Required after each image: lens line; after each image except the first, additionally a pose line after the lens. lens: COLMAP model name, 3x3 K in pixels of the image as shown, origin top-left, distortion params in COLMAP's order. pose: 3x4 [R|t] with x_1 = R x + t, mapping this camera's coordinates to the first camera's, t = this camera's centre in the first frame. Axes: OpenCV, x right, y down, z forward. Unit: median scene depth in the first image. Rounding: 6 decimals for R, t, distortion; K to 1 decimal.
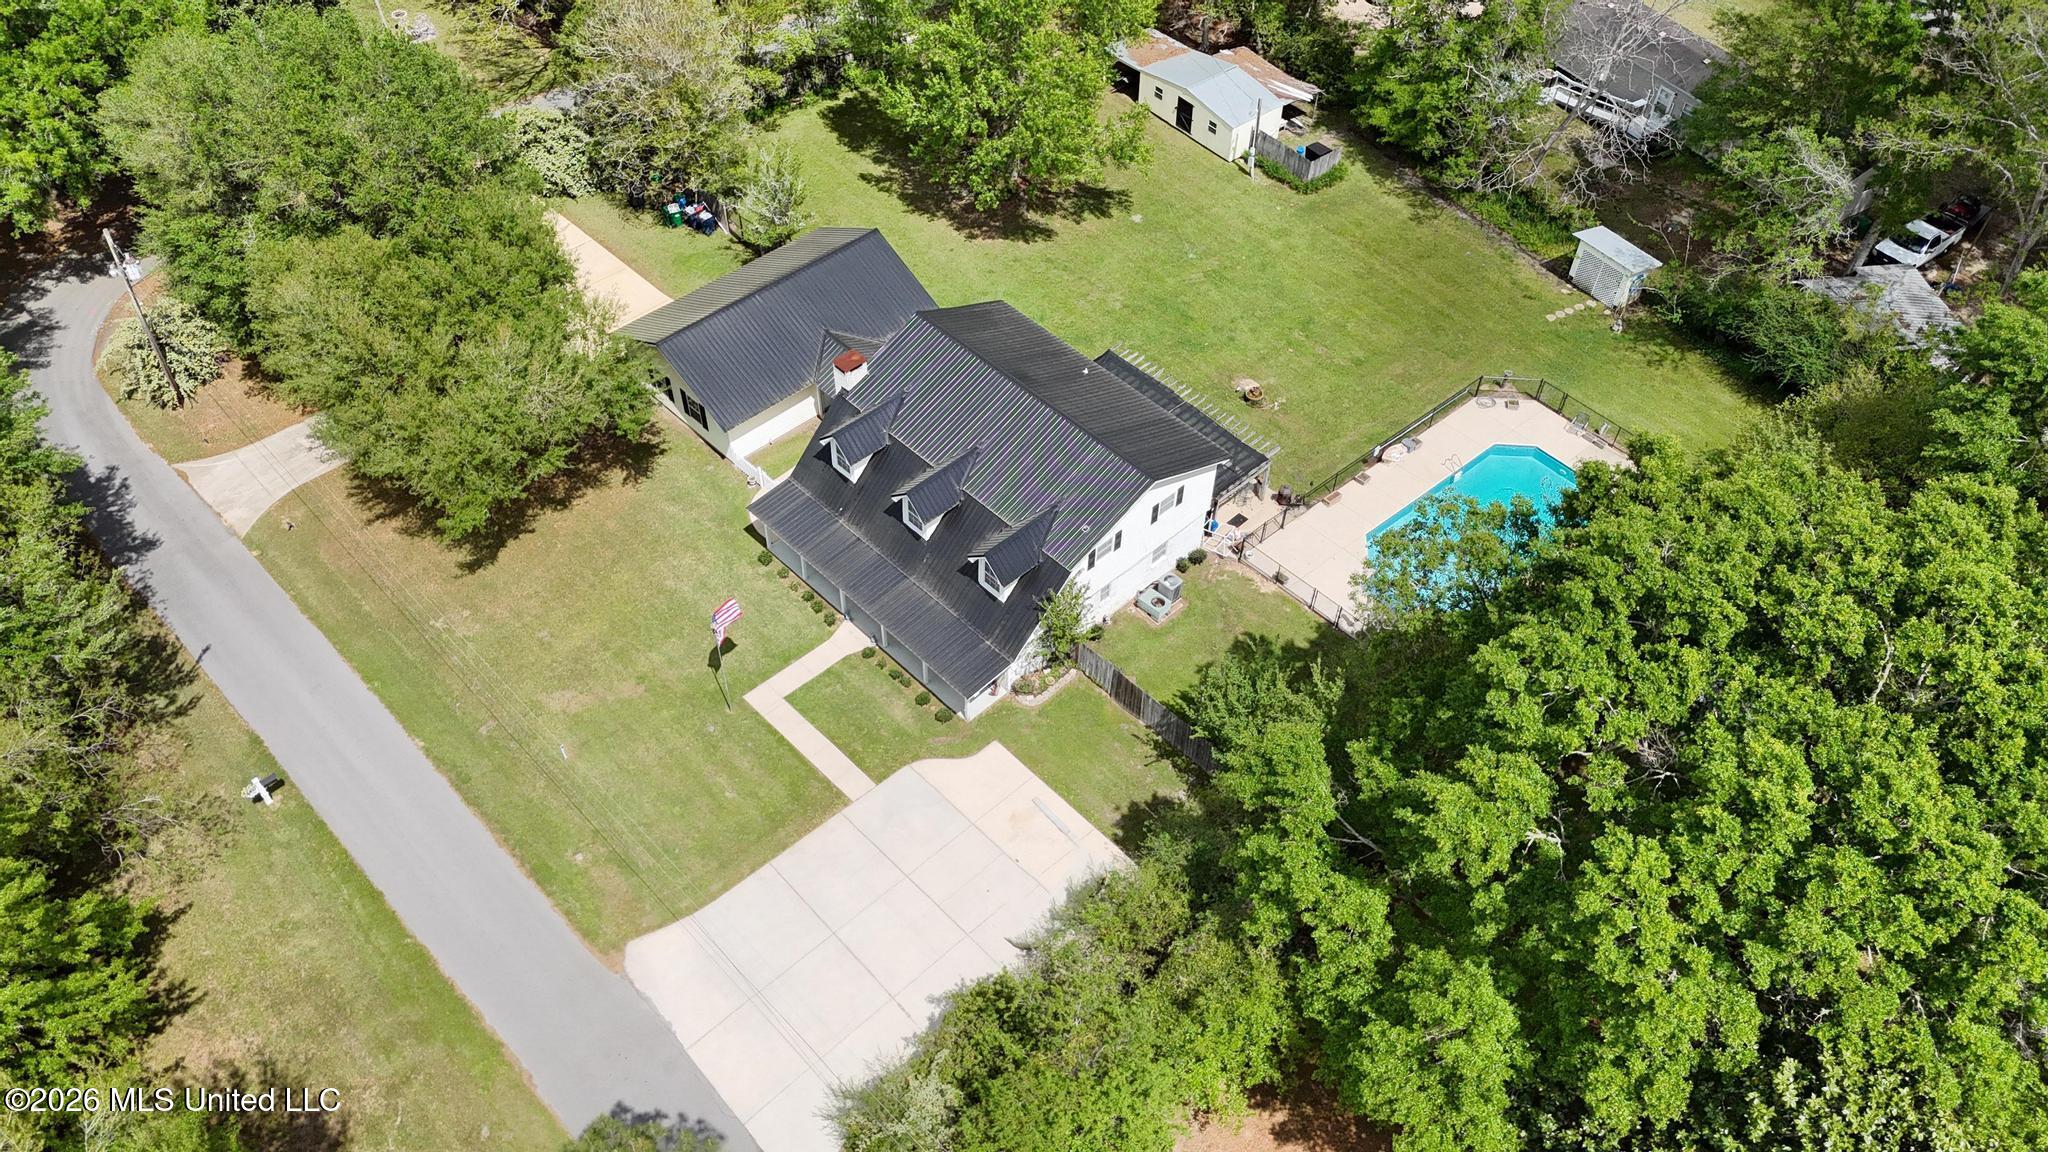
lens RADIAL K [[1514.1, 0, 1028.0], [0, 1514.1, 572.0], [0, 0, 1]] dist [0.048963, -0.023716]
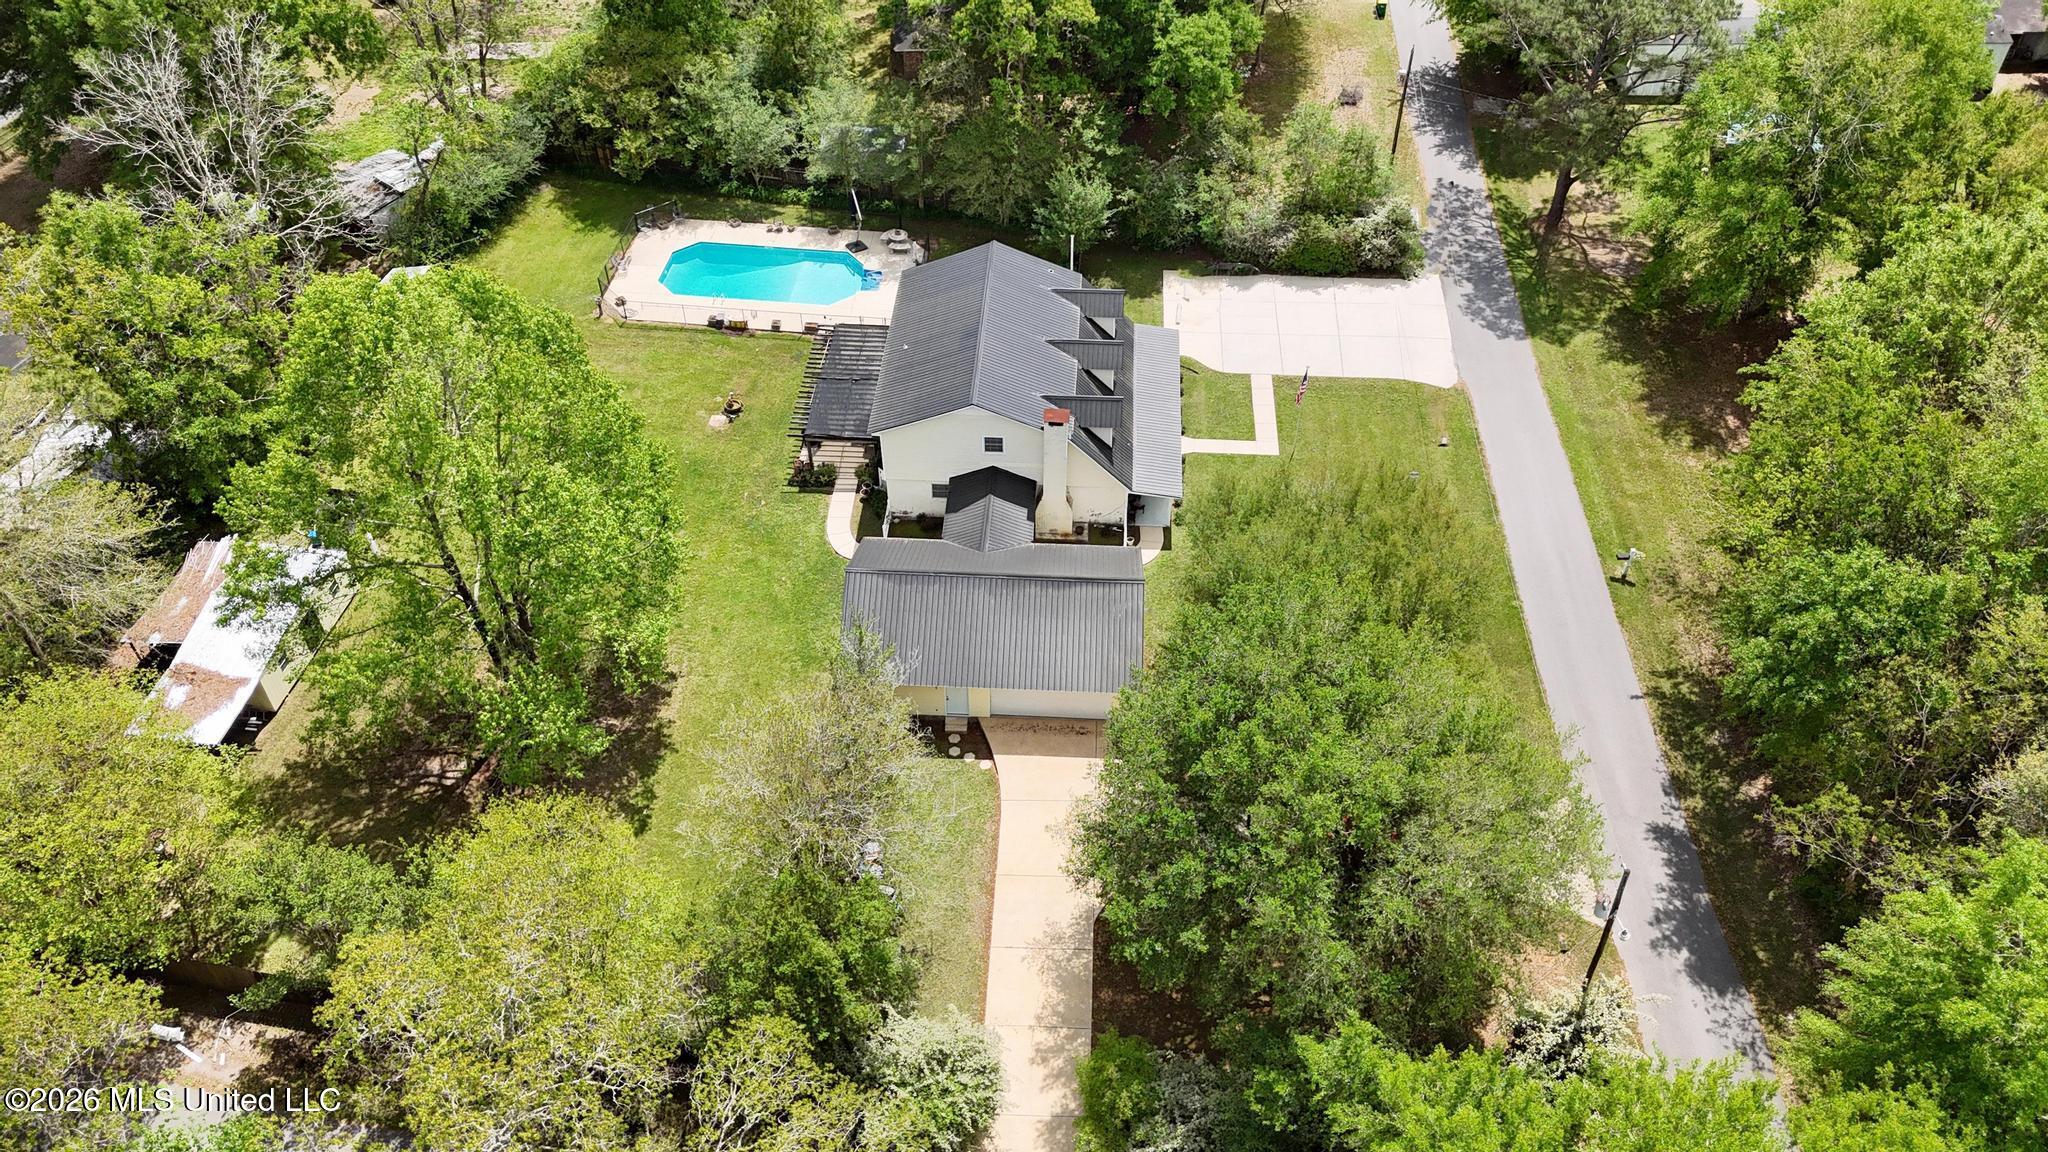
lens RADIAL K [[1514.1, 0, 1028.0], [0, 1514.1, 572.0], [0, 0, 1]] dist [0.048963, -0.023716]
pose [[-0.678793, -0.520834, 0.517660, -0.727908], [0.534334, 0.133232, 0.834707, -1.047324], [-0.503713, 0.843197, 0.187862, 0.905782]]
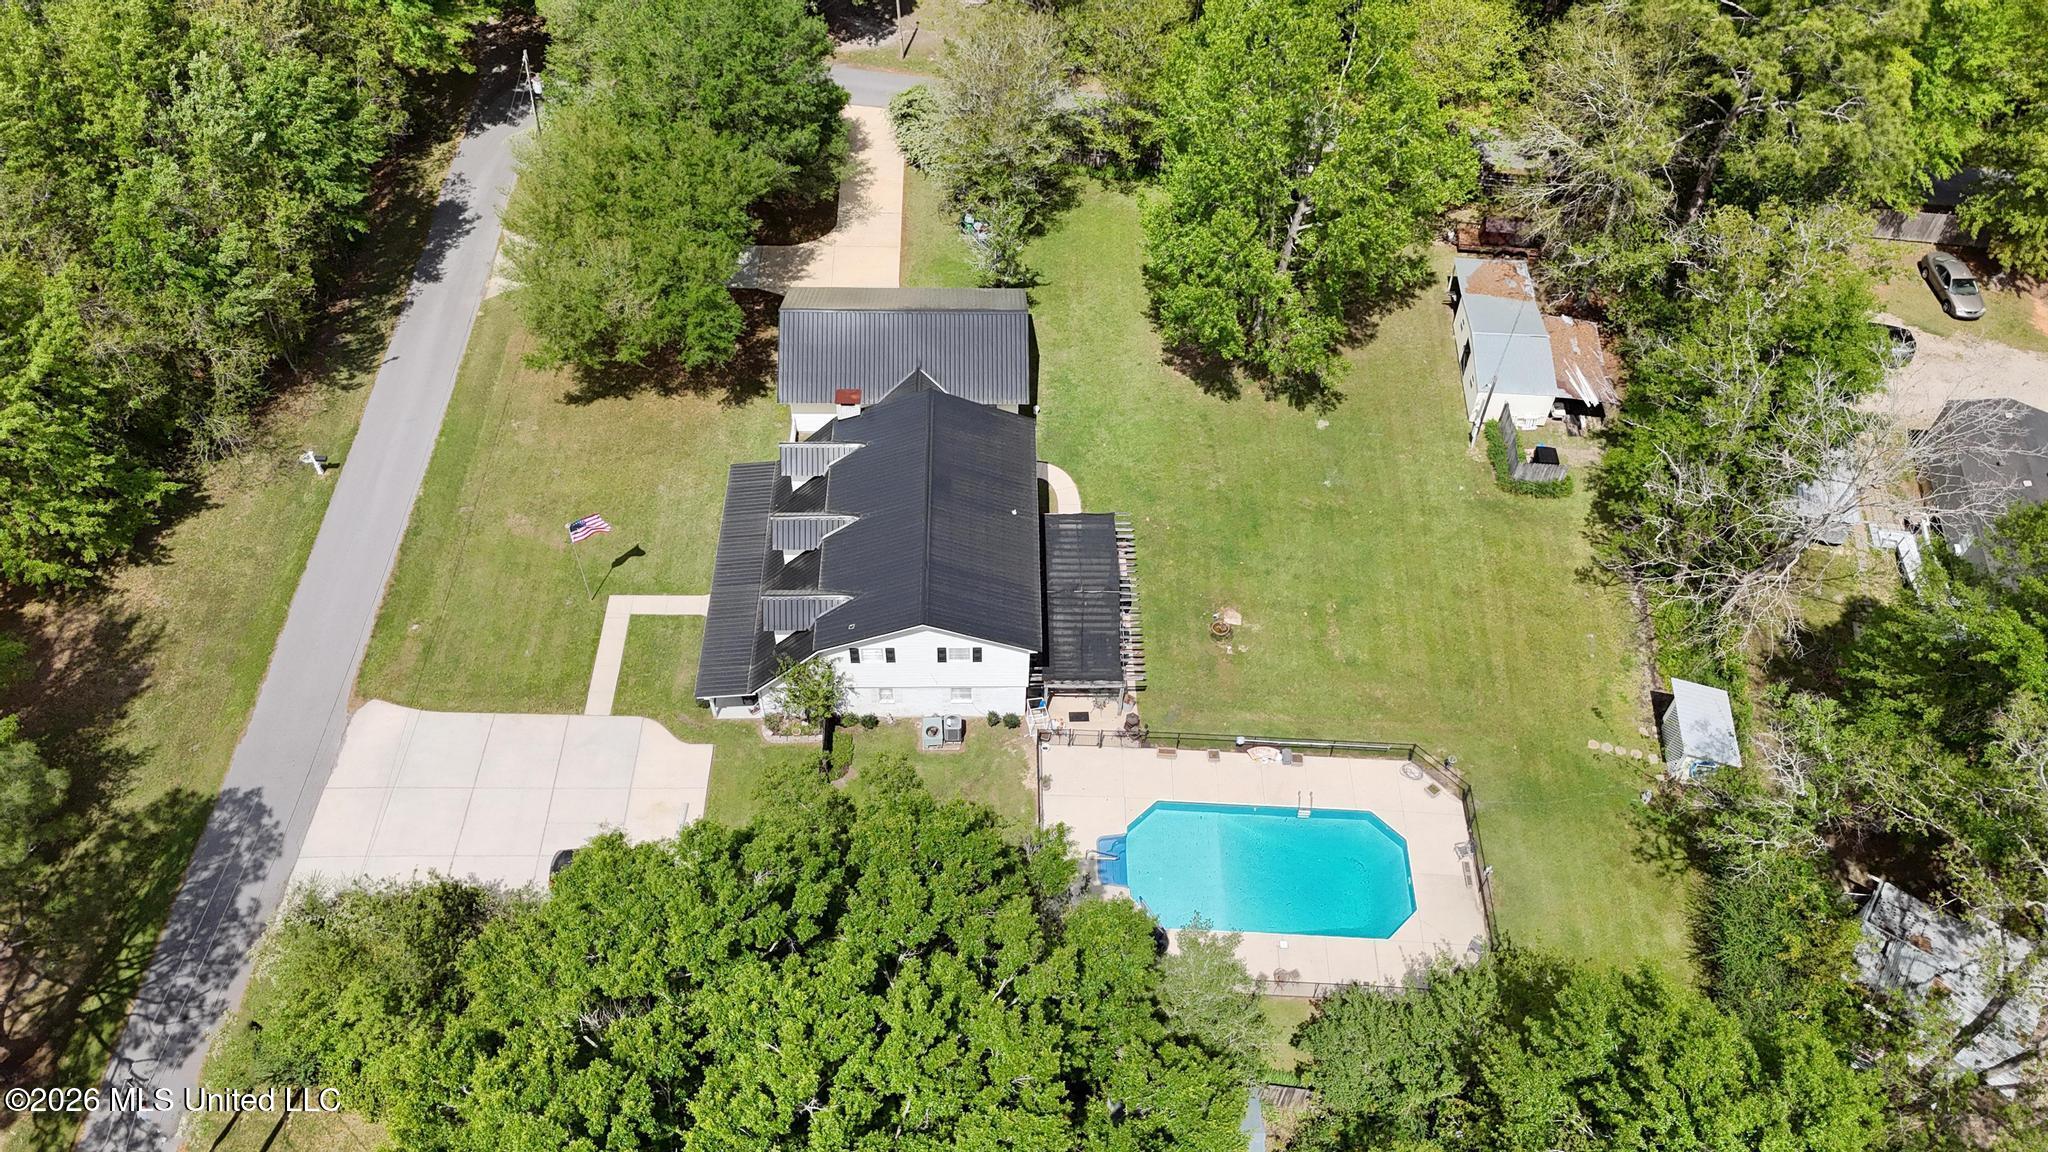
lens RADIAL K [[1514.1, 0, 1028.0], [0, 1514.1, 572.0], [0, 0, 1]] dist [0.048963, -0.023716]
pose [[0.732299, 0.517928, -0.442142, 0.542493], [-0.509944, 0.847376, 0.148025, -0.263831], [0.451327, 0.117069, 0.884646, 0.086757]]
